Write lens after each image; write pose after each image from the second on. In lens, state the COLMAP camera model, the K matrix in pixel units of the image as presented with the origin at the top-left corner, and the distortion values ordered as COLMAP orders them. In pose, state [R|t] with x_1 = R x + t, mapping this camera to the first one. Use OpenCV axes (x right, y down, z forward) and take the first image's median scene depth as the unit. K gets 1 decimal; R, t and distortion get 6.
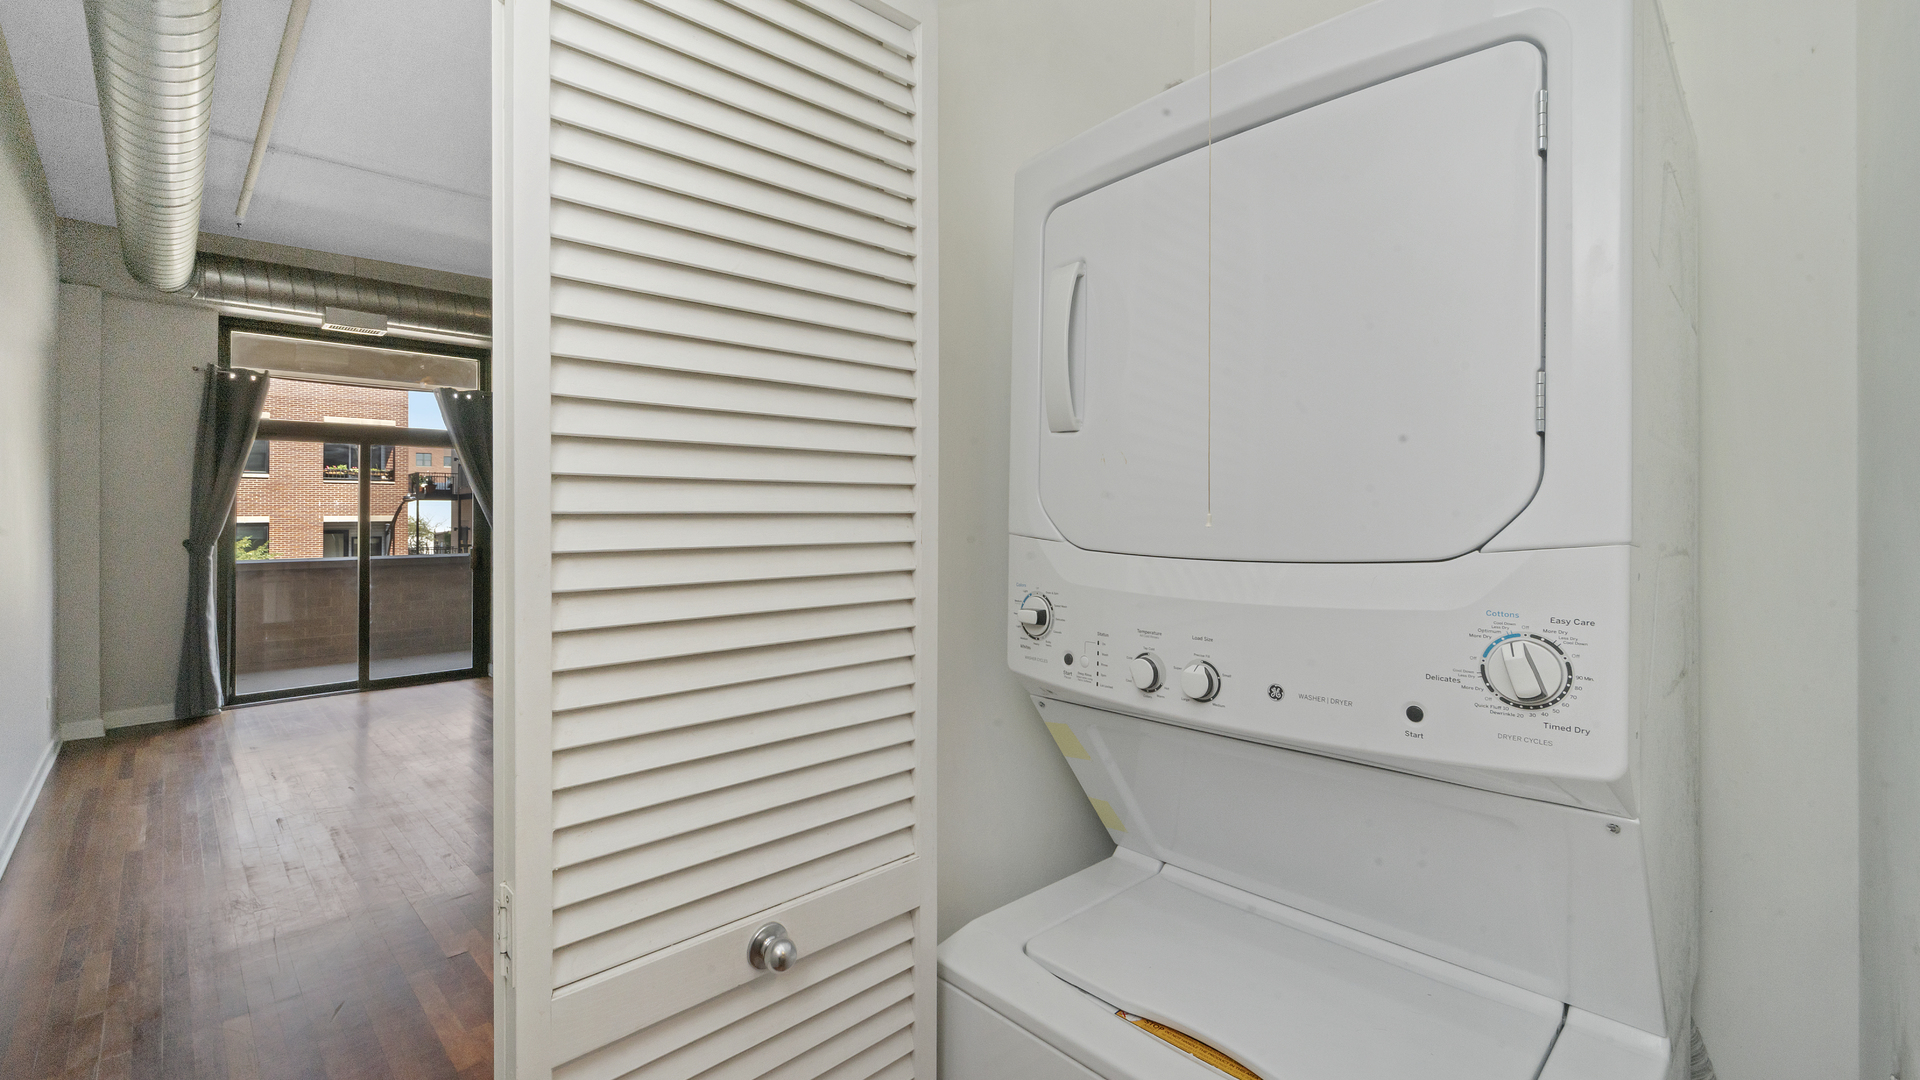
lens RADIAL K [[829.1, 0, 973.6], [0, 829.1, 509.1], [0, 0, 1]] dist [-0.003848, -0.001071]
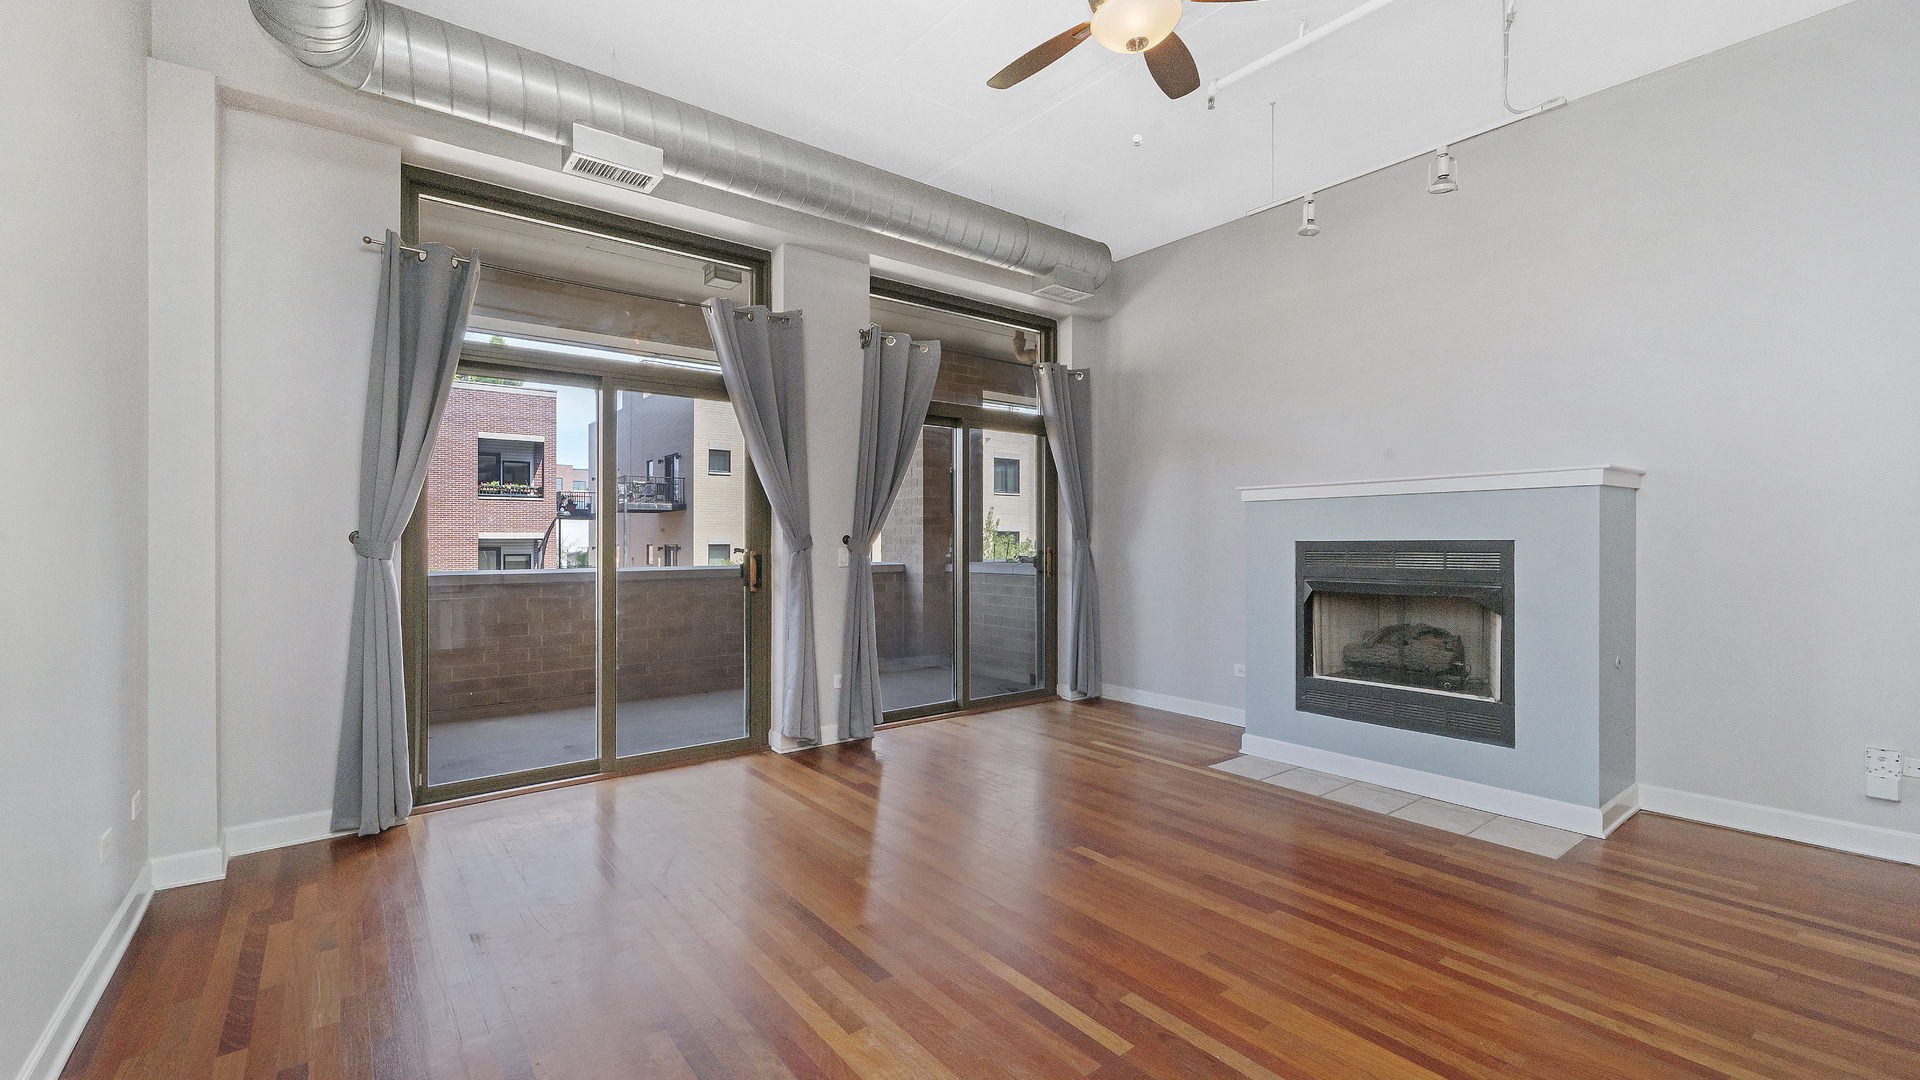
lens RADIAL K [[788.5, 0, 961.2], [0, 788.5, 543.1], [0, 0, 1]] dist [-0.002999, -0.000281]
pose [[0.994752, 0.004534, -0.102215, -0.266671], [-0.003380, 0.999929, 0.011455, 0.020330], [0.102260, -0.011050, 0.994696, 0.278552]]
